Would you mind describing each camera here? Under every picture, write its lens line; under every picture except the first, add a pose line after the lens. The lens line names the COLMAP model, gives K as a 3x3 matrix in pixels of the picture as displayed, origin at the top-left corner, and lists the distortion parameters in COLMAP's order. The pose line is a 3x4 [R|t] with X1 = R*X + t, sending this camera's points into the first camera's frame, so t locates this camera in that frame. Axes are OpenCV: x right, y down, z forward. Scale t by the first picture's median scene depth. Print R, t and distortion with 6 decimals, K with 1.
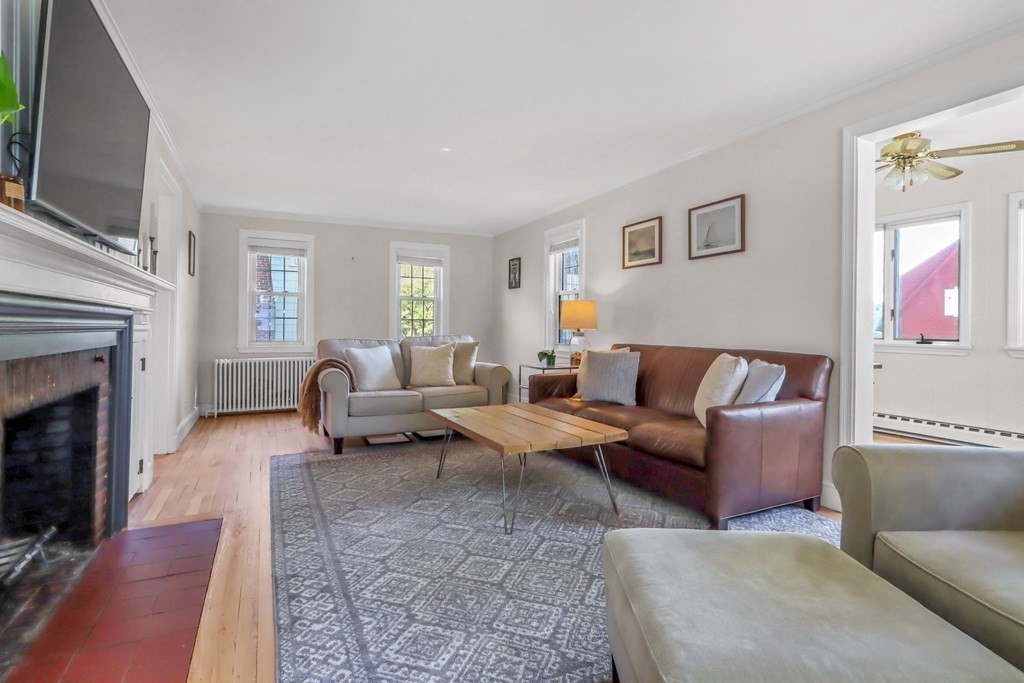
lens RADIAL K [[515.6, 0, 512.1], [0, 515.6, 335.1], [0, 0, 1]] dist [0.005640, 0.000055]
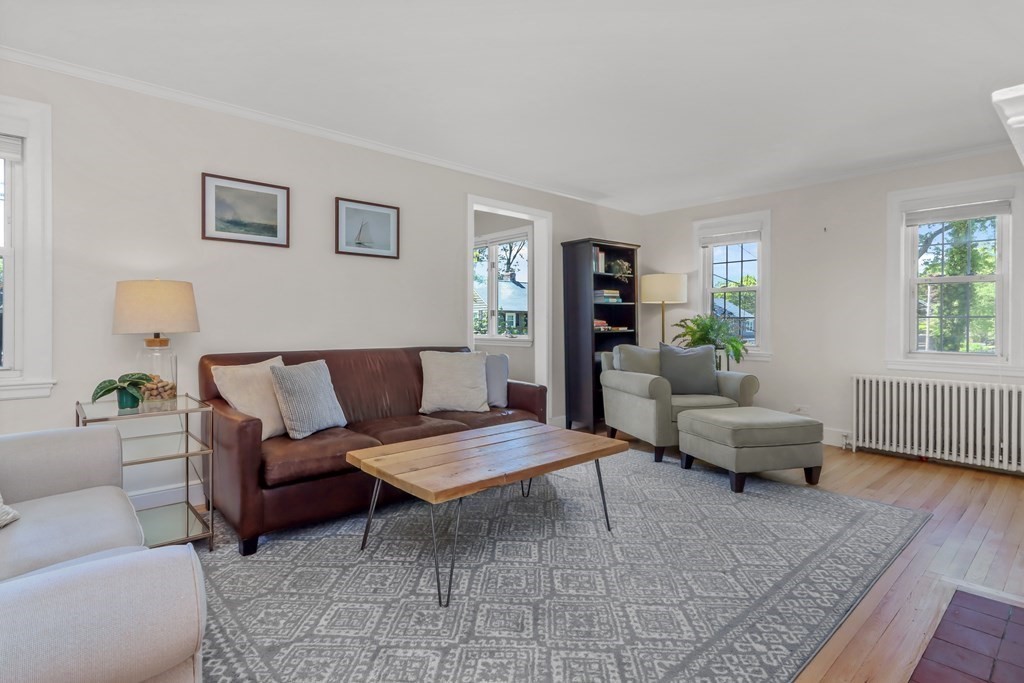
lens RADIAL K [[515.6, 0, 510.5], [0, 515.6, 330.8], [0, 0, 1]] dist [0.005640, 0.000055]
pose [[-0.276585, -0.023125, 0.960711, -0.694688], [0.005672, 0.999654, 0.025695, -0.034633], [-0.960973, 0.012556, -0.276358, 1.081132]]
